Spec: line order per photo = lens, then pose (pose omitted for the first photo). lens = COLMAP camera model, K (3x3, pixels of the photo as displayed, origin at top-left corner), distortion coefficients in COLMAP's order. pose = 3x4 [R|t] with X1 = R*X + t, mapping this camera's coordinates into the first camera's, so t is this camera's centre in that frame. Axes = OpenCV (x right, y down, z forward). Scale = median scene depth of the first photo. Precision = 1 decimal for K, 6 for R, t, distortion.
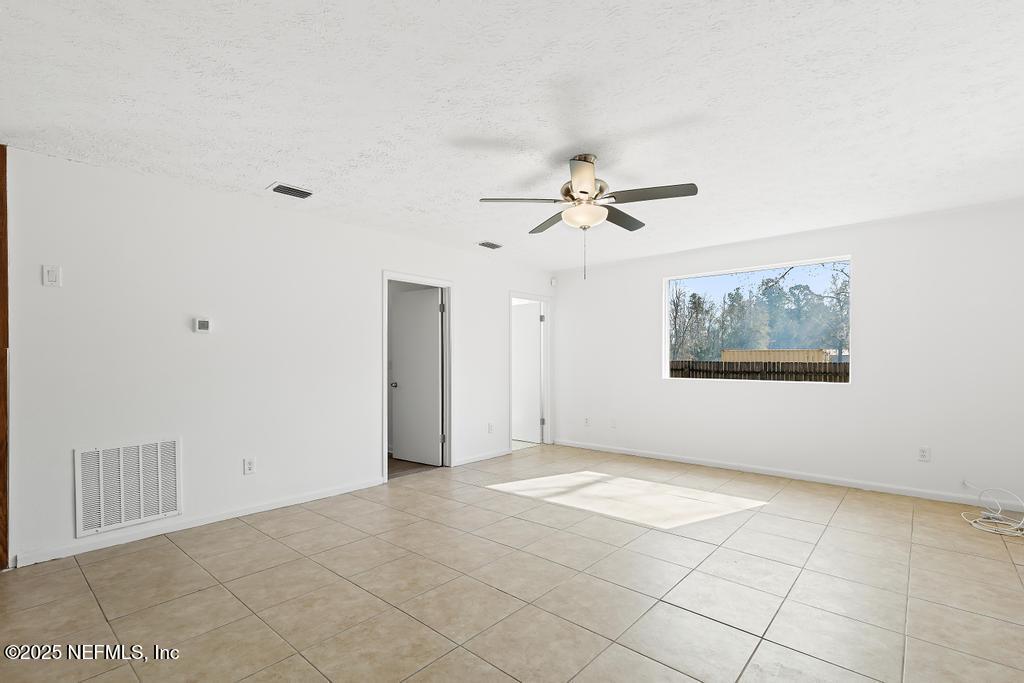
lens RADIAL K [[469.3, 0, 510.0], [0, 469.3, 361.6], [0, 0, 1]] dist [0.010290, 0.000186]
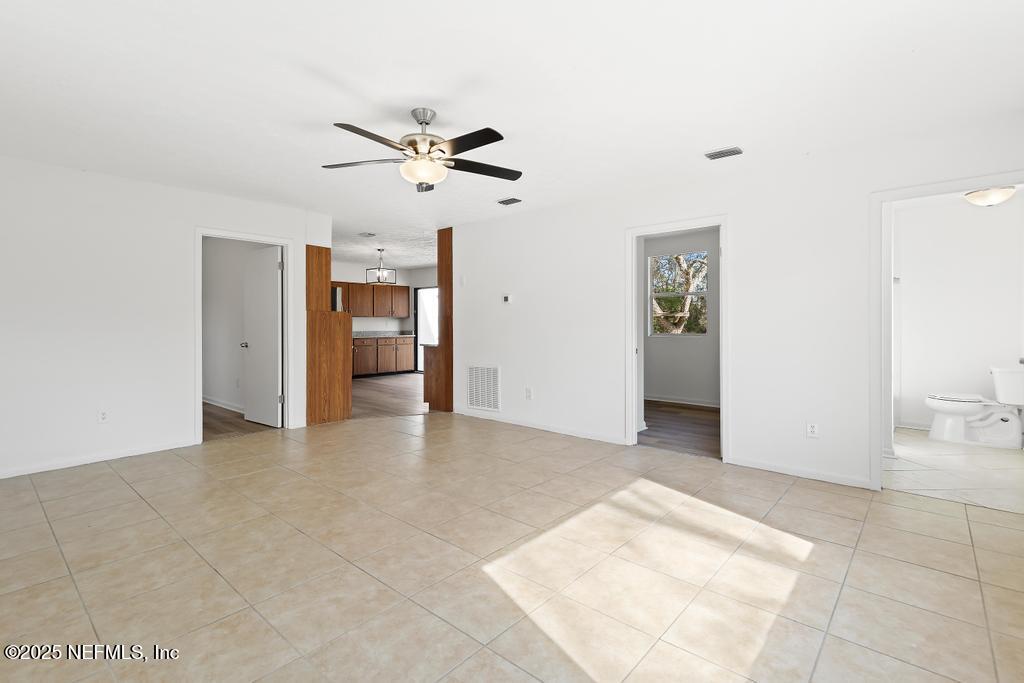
lens RADIAL K [[484.7, 0, 522.6], [0, 484.7, 317.1], [0, 0, 1]] dist [-0.017007, 0.000238]
pose [[0.017601, -0.011238, -0.999782, 0.788461], [-0.005813, 0.999919, -0.011342, 0.002010], [0.999828, 0.006011, 0.017534, 0.799938]]
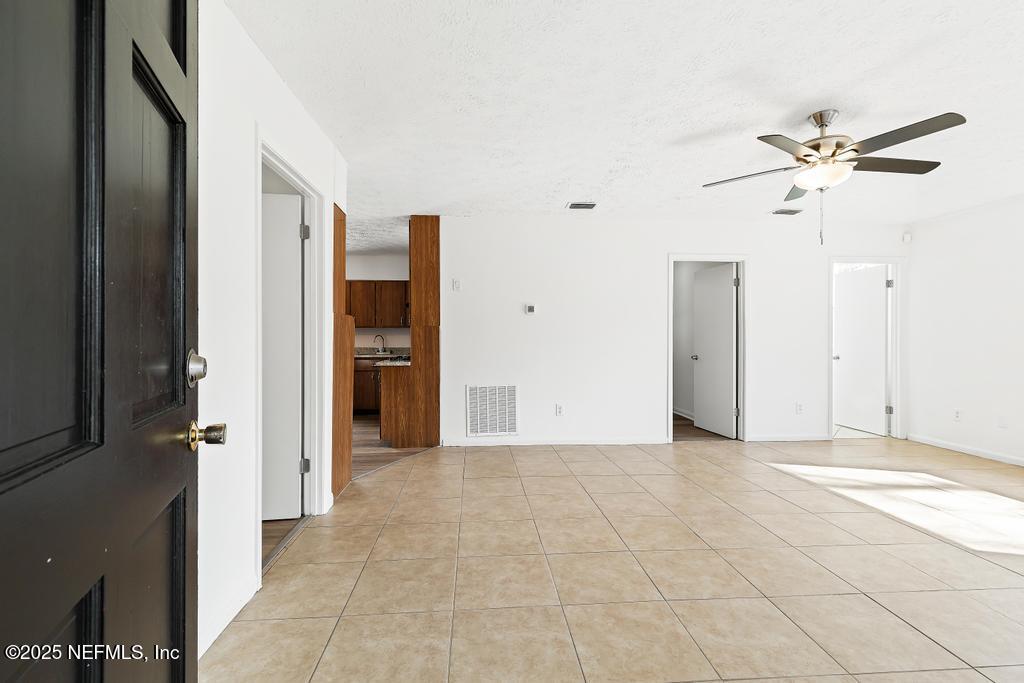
lens RADIAL K [[465.3, 0, 512.0], [0, 465.3, 341.5], [0, 0, 1]] dist [0.003390, 0.000491]
pose [[0.719944, 0.010749, -0.693949, 0.242519], [-0.006582, 0.999941, 0.008660, 0.008935], [0.694001, -0.001667, 0.719972, -0.063811]]
